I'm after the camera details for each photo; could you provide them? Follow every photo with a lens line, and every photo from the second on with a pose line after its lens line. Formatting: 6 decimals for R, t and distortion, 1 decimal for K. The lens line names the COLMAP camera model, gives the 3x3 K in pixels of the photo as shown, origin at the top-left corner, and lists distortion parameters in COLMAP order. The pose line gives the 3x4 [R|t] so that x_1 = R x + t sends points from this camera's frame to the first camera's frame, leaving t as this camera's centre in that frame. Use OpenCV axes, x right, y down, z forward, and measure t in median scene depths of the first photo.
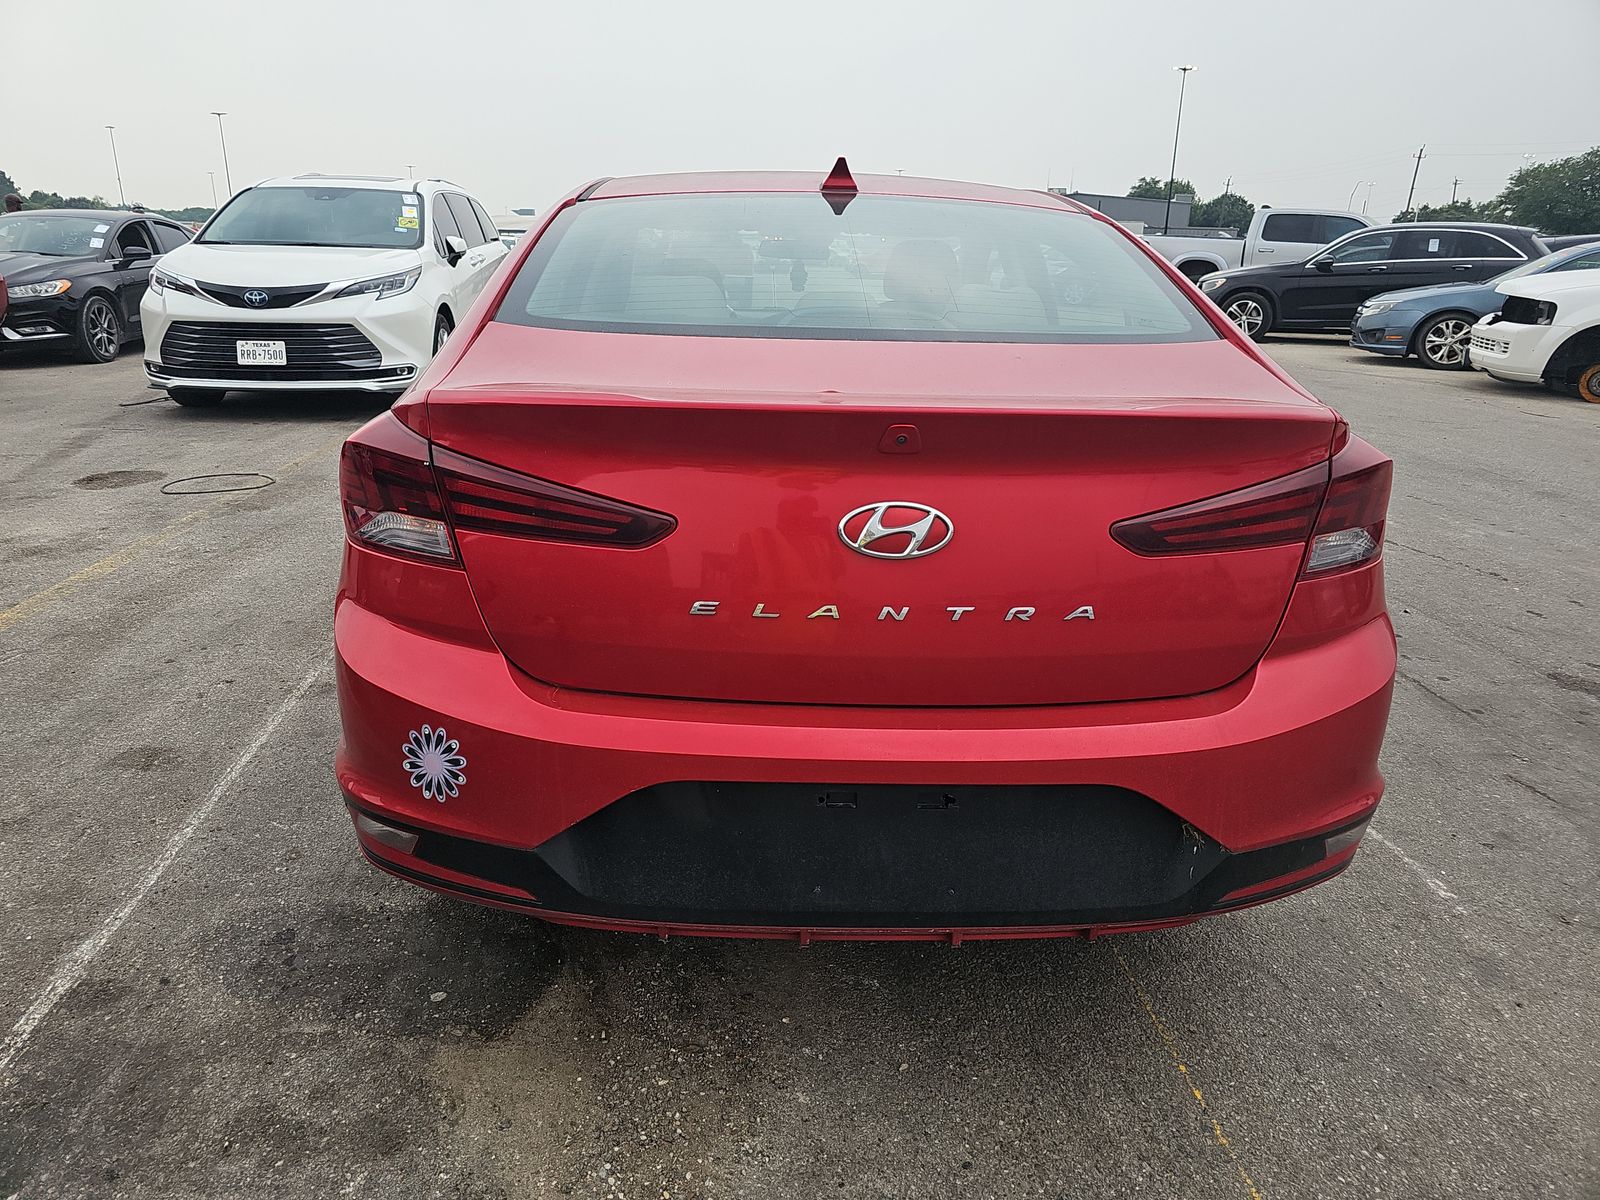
lens RADIAL K [[1061.7, 0, 789.4], [0, 1061.7, 600.9], [0, 0, 1]] dist [0.030842, -0.031470]
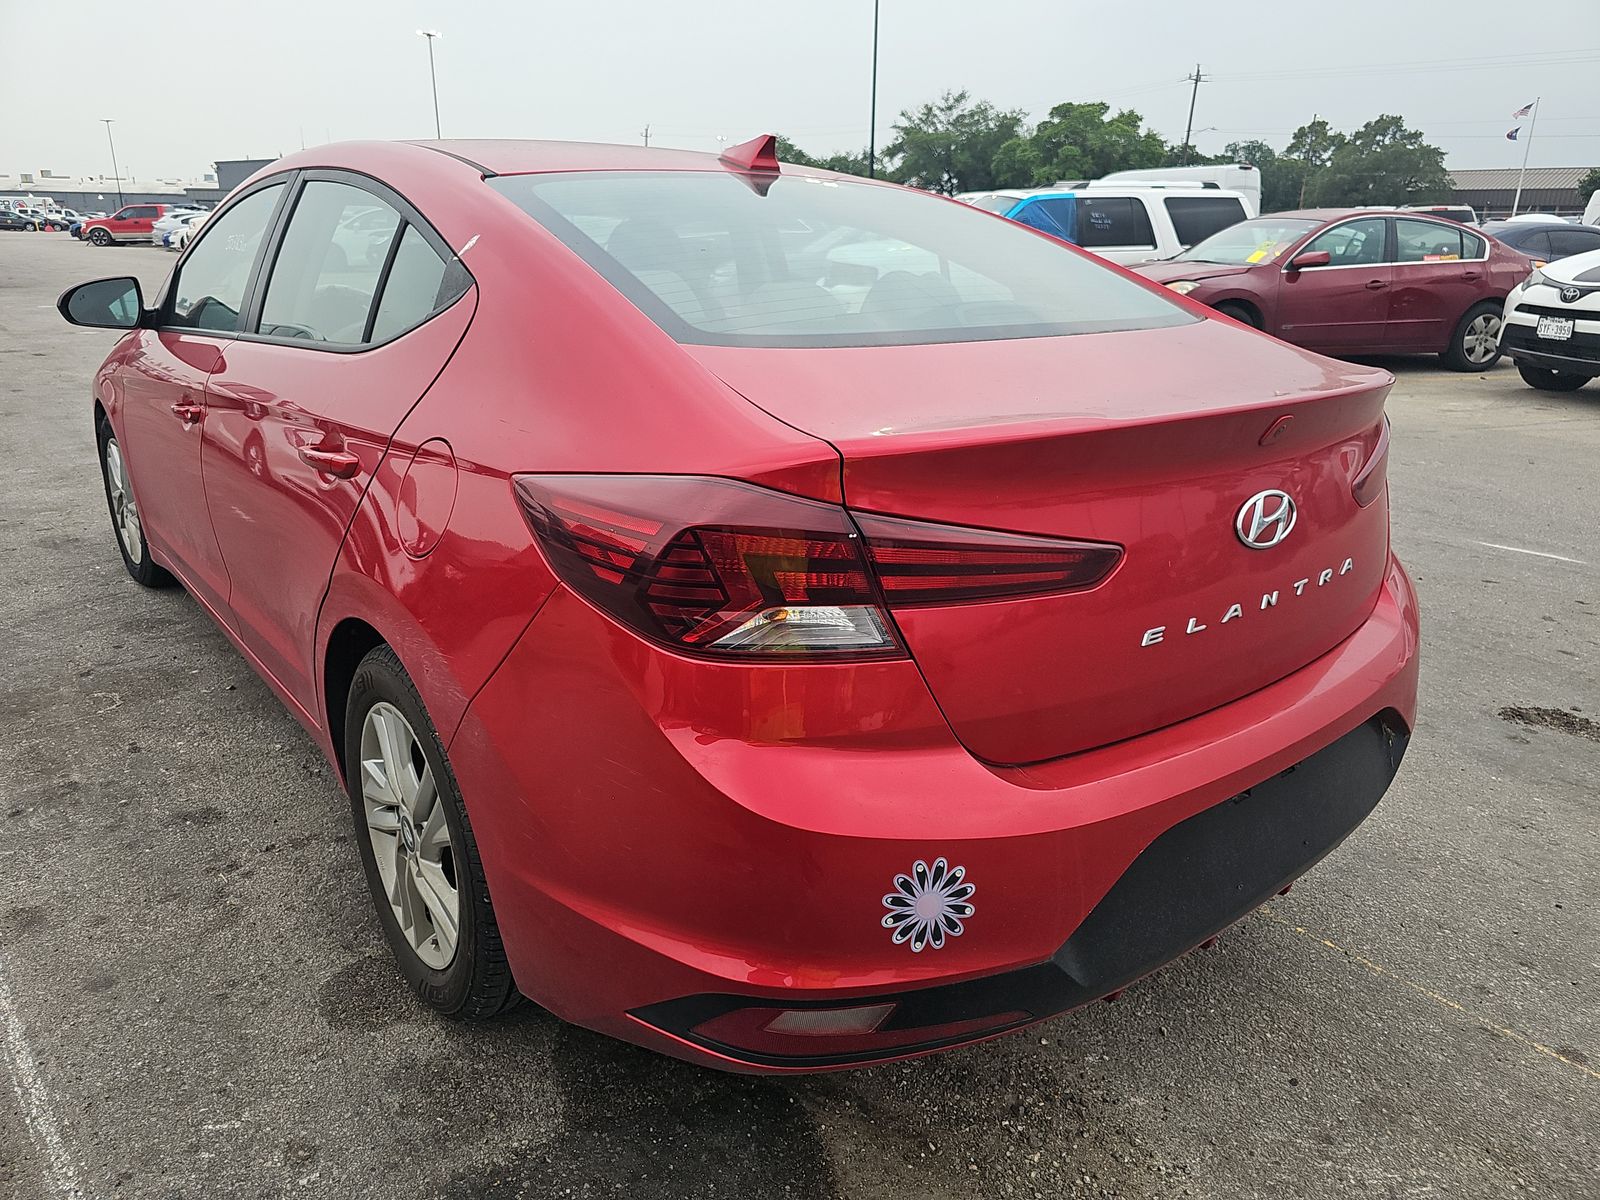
lens RADIAL K [[1061.7, 0, 800.3], [0, 1061.7, 598.3], [0, 0, 1]] dist [0.030842, -0.031470]
pose [[0.799487, -0.203358, 0.565213, -0.804017], [0.189685, 0.978274, 0.083665, -0.153843], [-0.569947, 0.040323, 0.820691, 0.390909]]
